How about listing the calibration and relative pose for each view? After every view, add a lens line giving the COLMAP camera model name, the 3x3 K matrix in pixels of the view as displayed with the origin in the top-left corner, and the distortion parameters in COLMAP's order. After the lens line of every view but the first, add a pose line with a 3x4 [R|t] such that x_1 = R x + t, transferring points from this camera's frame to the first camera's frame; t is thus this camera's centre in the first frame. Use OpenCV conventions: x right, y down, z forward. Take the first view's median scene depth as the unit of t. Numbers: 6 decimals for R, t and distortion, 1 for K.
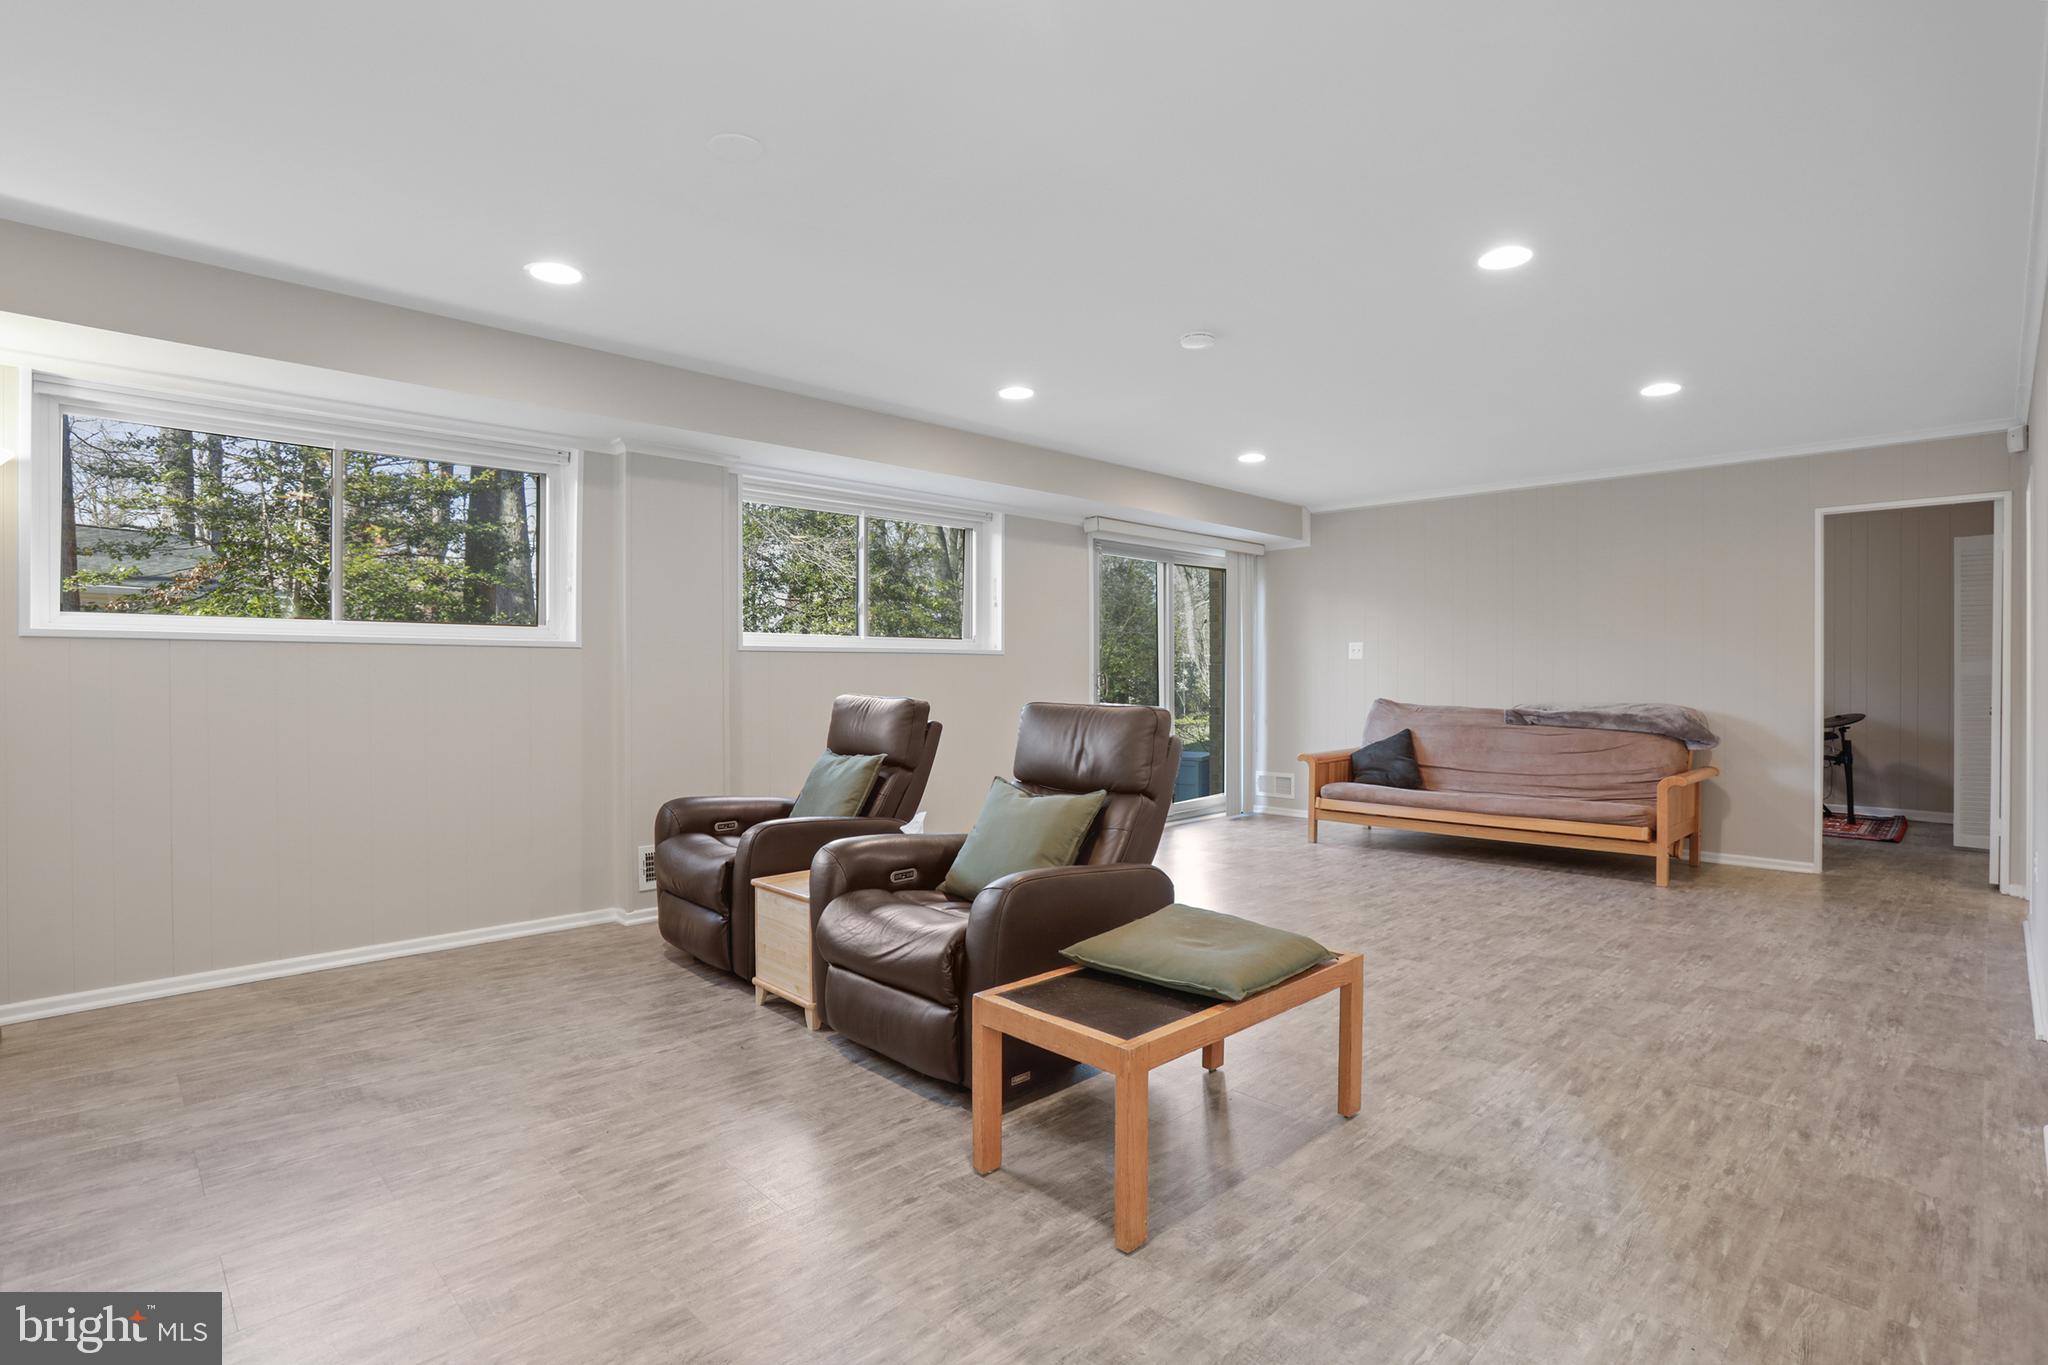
lens RADIAL K [[1004.4, 0, 1028.0], [0, 1004.4, 677.5], [0, 0, 1]] dist [-0.097222, 0.055837]
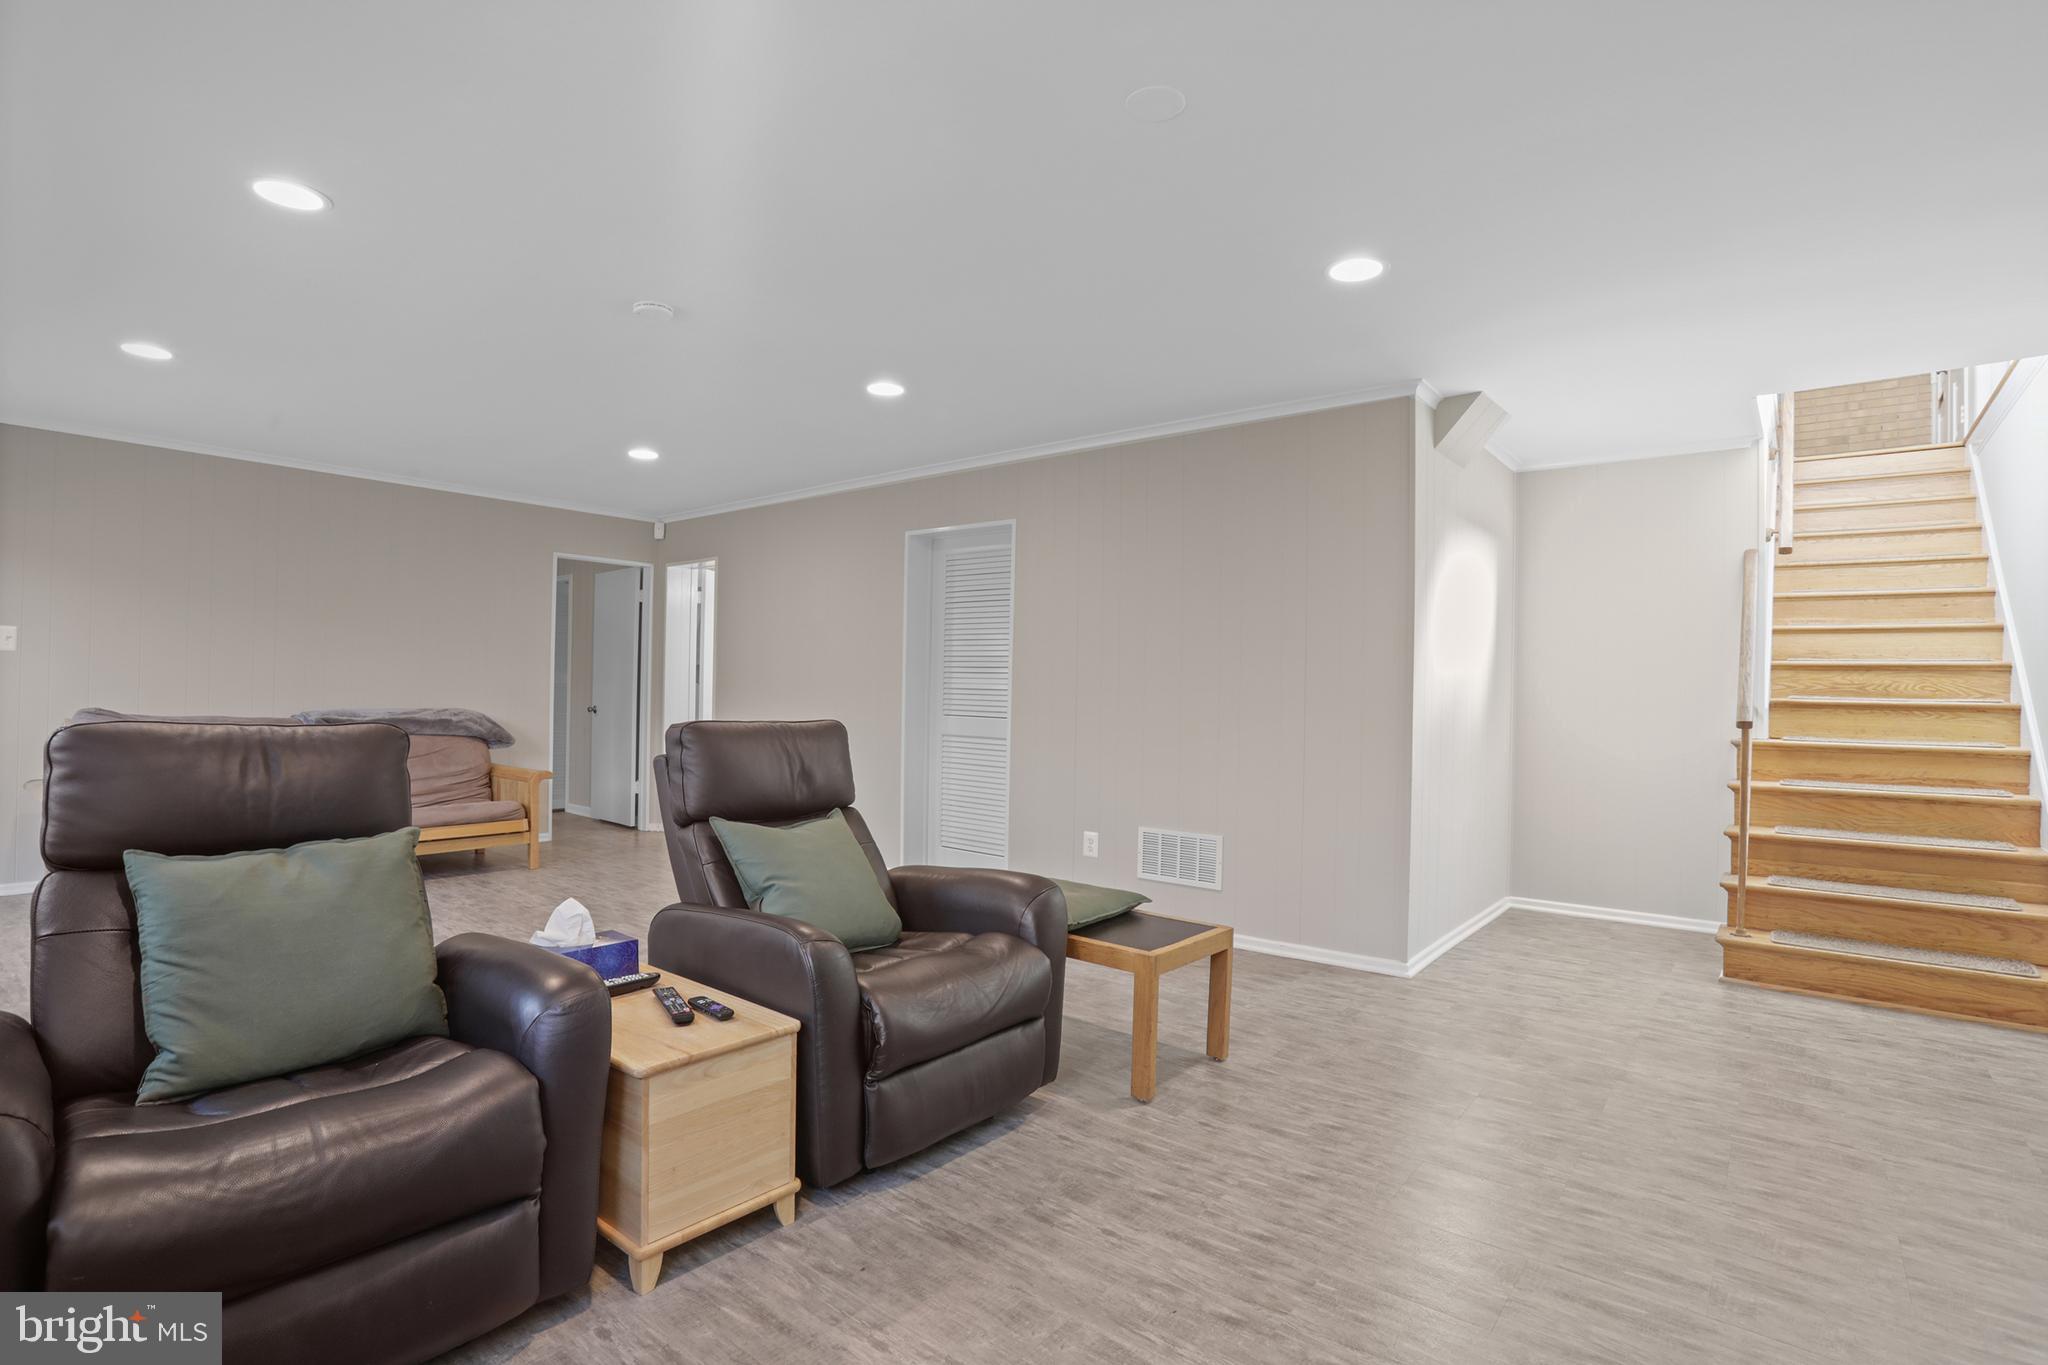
lens RADIAL K [[1004.4, 0, 1028.0], [0, 1004.4, 677.5], [0, 0, 1]] dist [-0.097222, 0.055837]
pose [[-0.128227, 0.016624, 0.991605, -0.880760], [-0.017314, 0.999670, -0.018998, 0.005393], [-0.991594, -0.019605, -0.127897, 0.930153]]
